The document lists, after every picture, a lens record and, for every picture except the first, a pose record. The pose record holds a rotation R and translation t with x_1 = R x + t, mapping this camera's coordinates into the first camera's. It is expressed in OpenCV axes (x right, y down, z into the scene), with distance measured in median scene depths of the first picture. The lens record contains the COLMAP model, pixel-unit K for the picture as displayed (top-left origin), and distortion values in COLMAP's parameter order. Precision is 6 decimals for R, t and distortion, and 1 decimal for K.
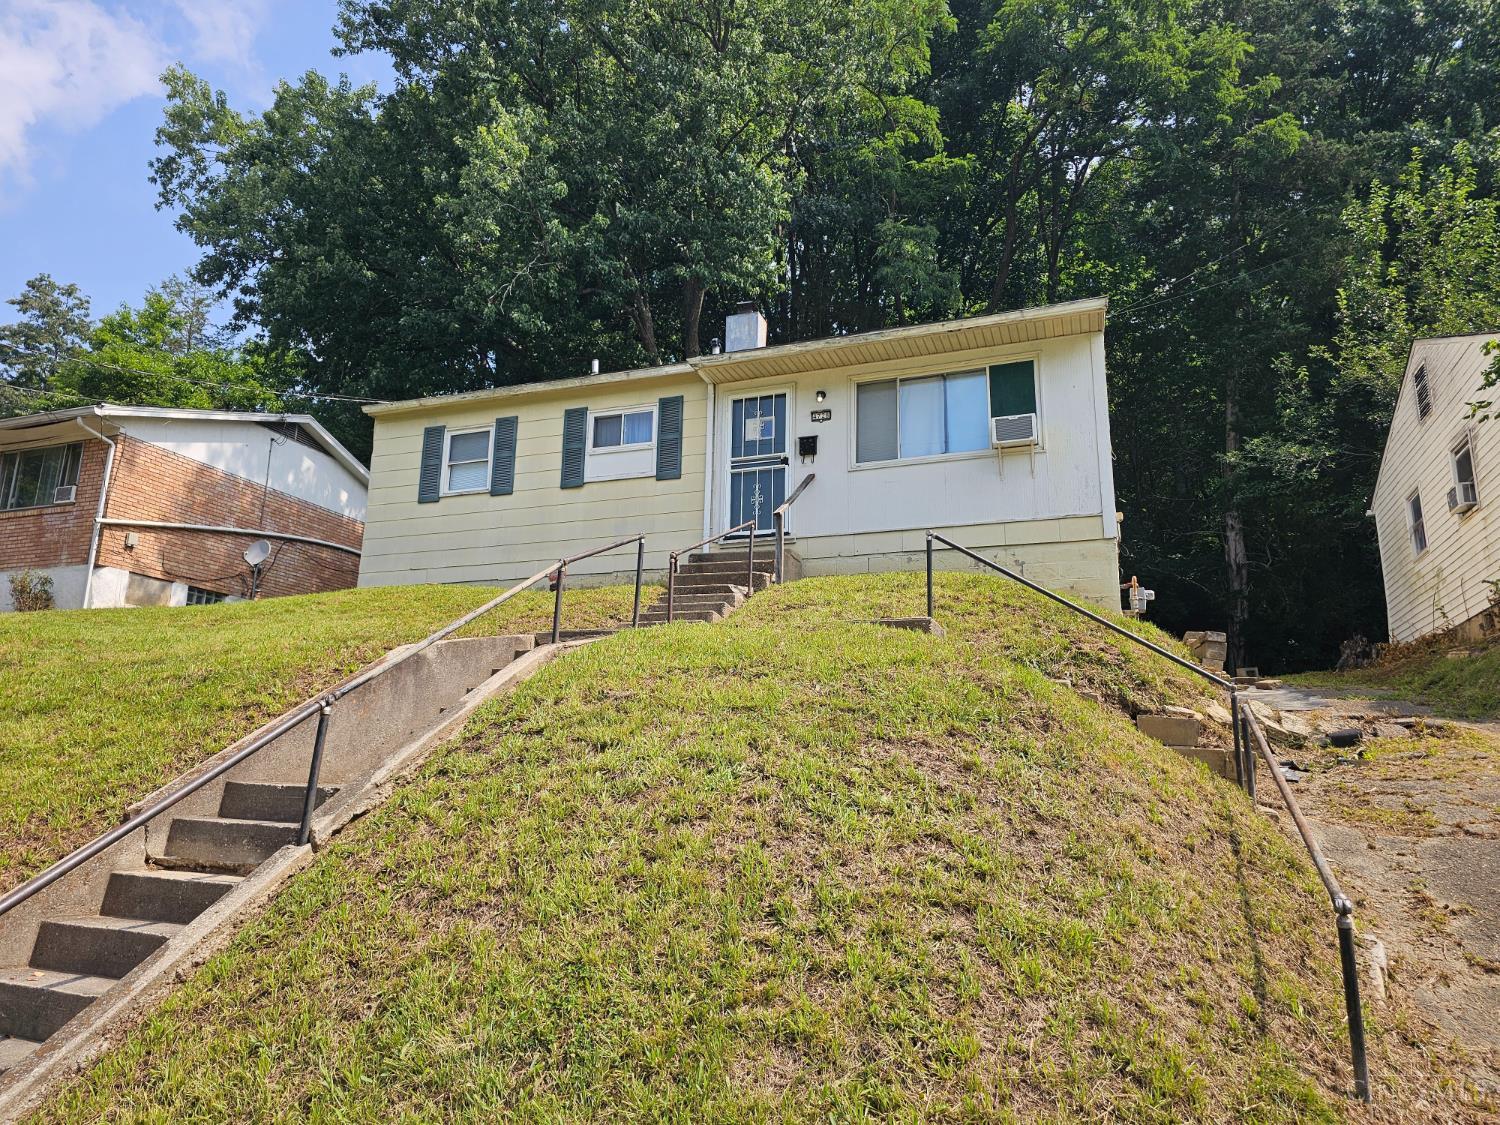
lens RADIAL K [[999.1, 0, 749.5], [0, 999.1, 559.2], [0, 0, 1]] dist [0.007955, 0.000310]
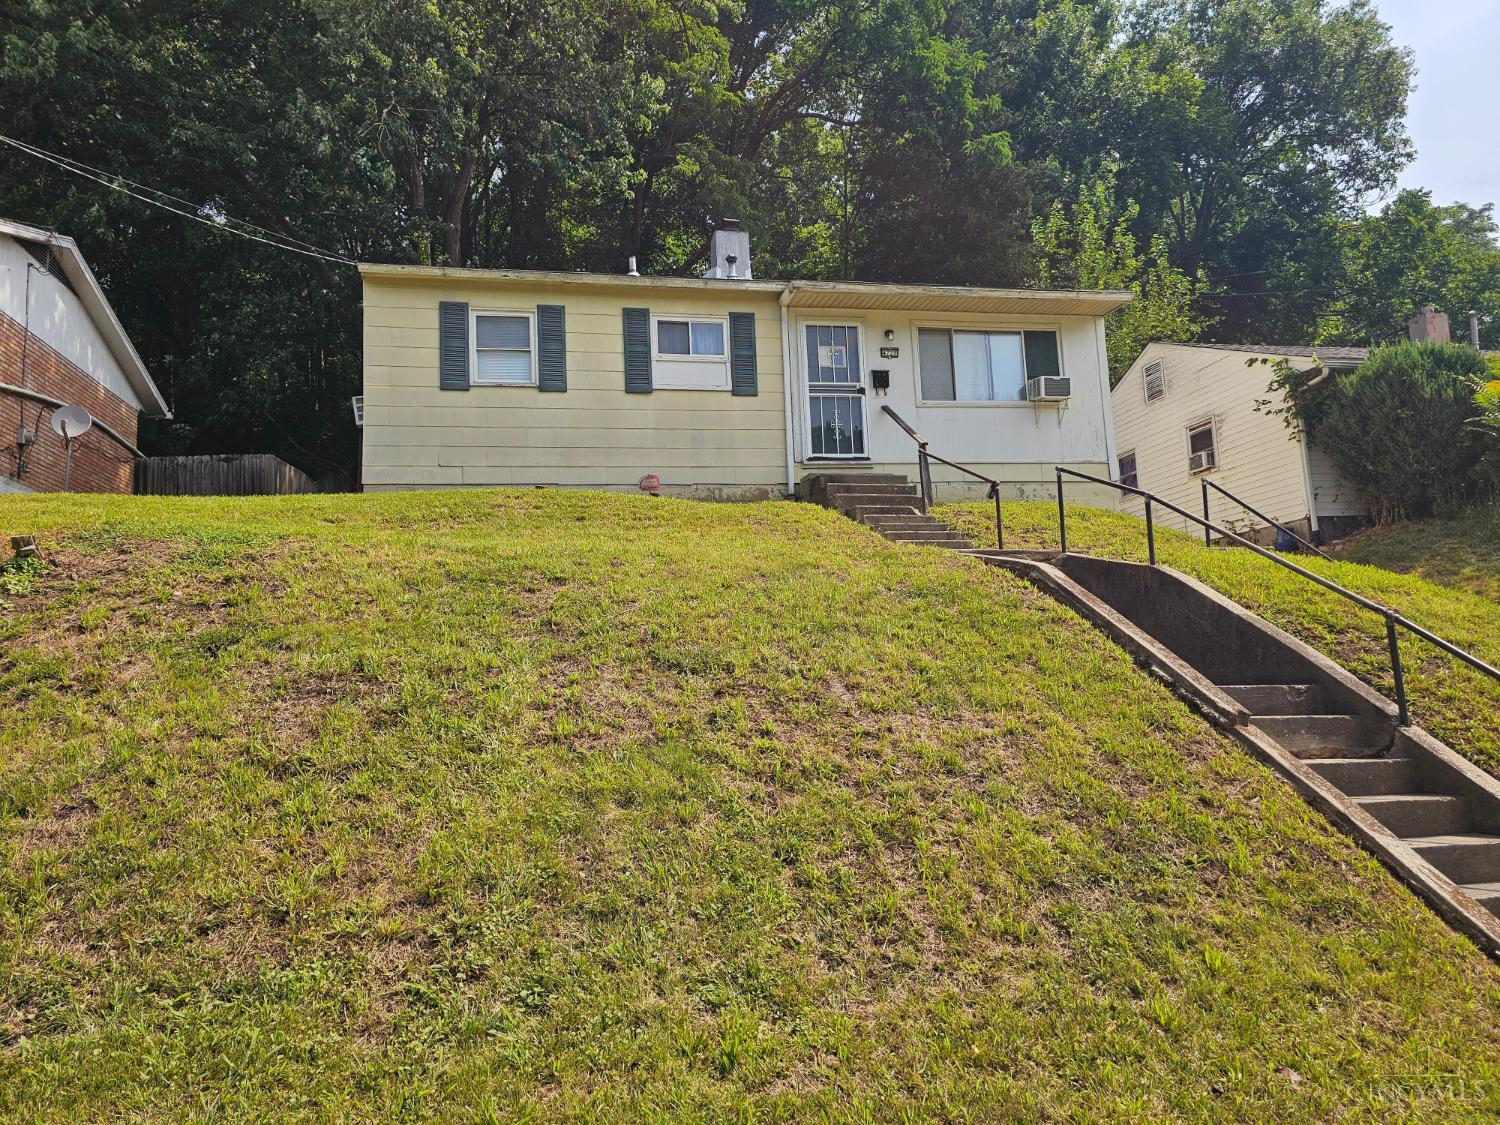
lens RADIAL K [[999.1, 0, 749.2], [0, 999.1, 564.5], [0, 0, 1]] dist [0.007955, 0.000310]
pose [[0.853839, 0.026119, 0.519881, -0.576475], [-0.054491, 0.997738, 0.039369, 0.048056], [-0.517676, -0.061943, 0.853331, 0.128242]]
